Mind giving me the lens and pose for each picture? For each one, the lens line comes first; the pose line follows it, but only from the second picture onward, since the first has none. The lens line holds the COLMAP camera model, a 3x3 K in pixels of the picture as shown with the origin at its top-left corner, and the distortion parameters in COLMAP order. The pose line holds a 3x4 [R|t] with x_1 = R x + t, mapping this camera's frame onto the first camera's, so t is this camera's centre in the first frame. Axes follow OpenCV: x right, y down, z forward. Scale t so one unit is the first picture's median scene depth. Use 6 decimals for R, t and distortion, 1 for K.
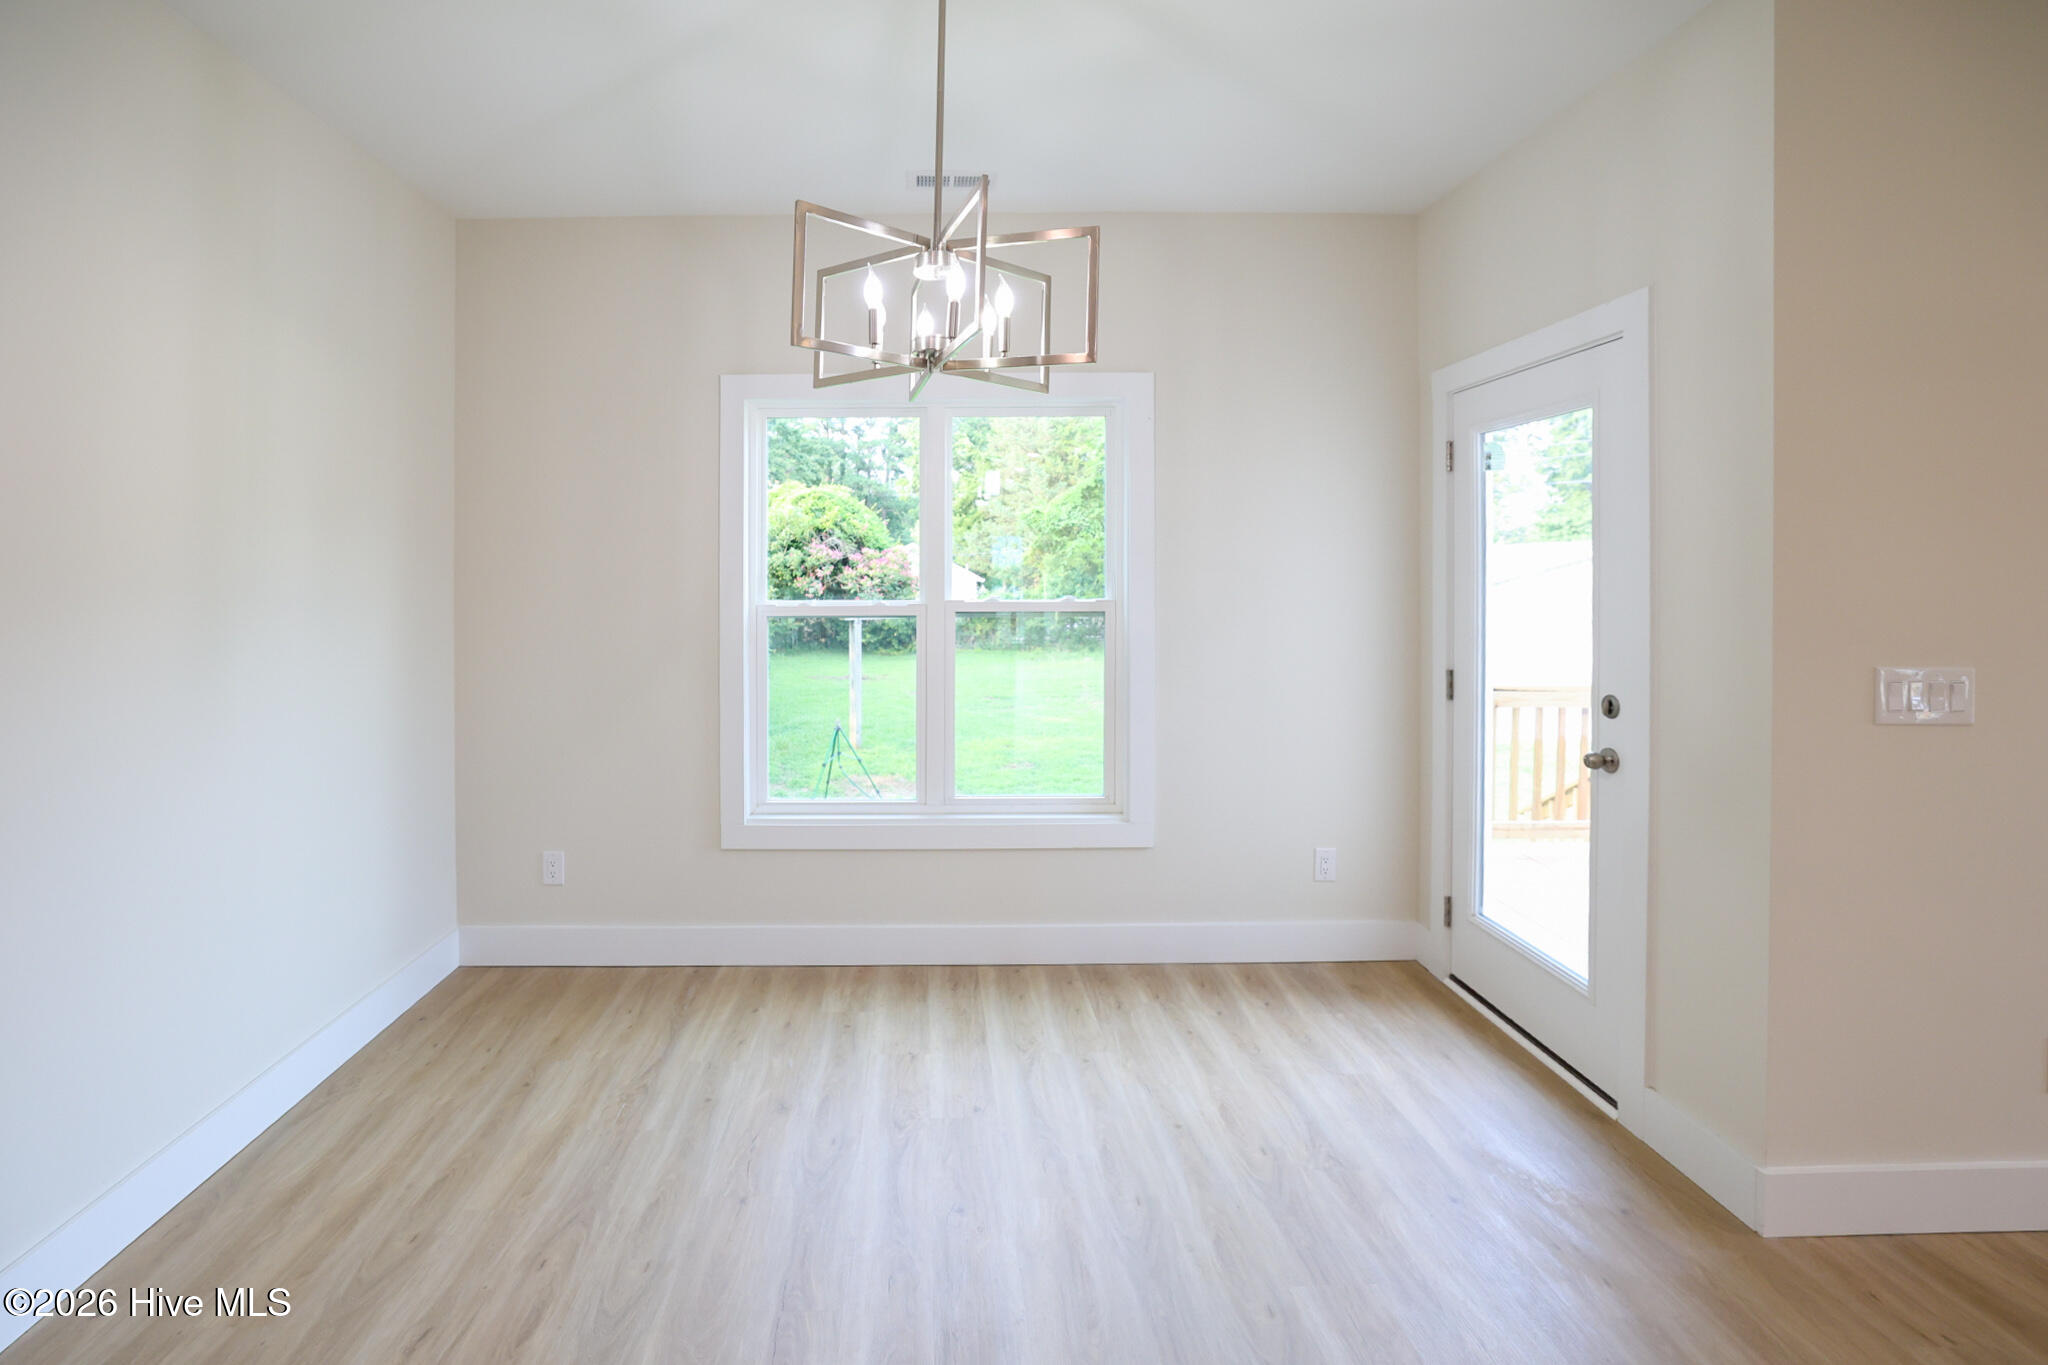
lens RADIAL K [[934.0, 0, 923.8], [0, 934.0, 568.0], [0, 0, 1]] dist [-0.035003, 0.010375]
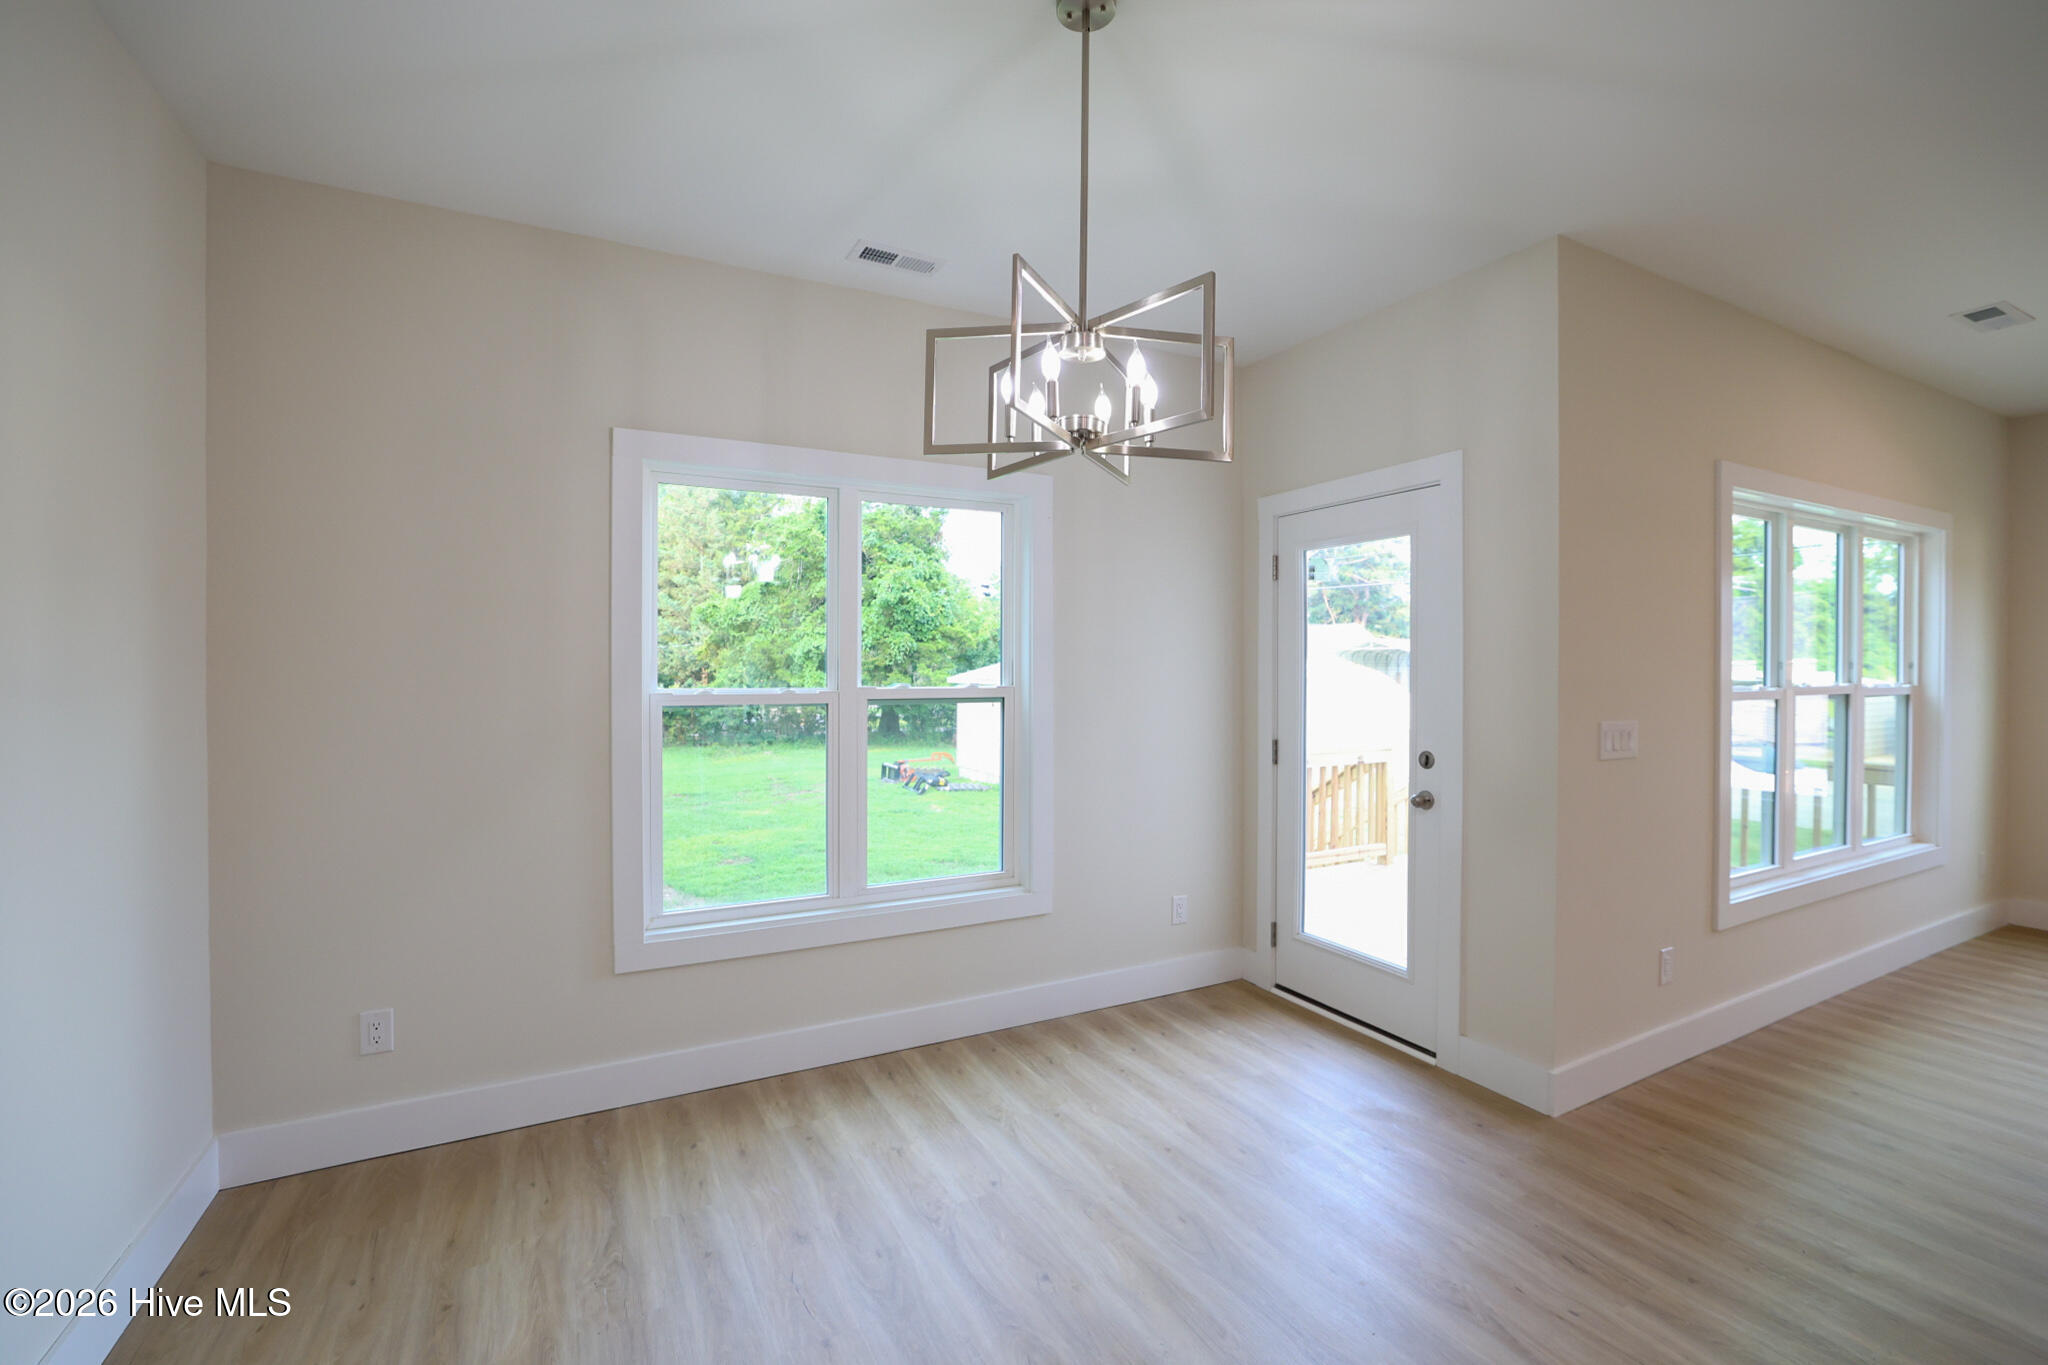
lens RADIAL K [[893.6, 0, 1030.7], [0, 893.6, 673.1], [0, 0, 1]] dist [-0.032037, 0.008884]
pose [[0.882057, 0.001553, 0.471139, -0.300936], [-0.006028, 0.999950, 0.007989, 0.013588], [-0.471103, -0.009887, 0.882023, 0.104452]]
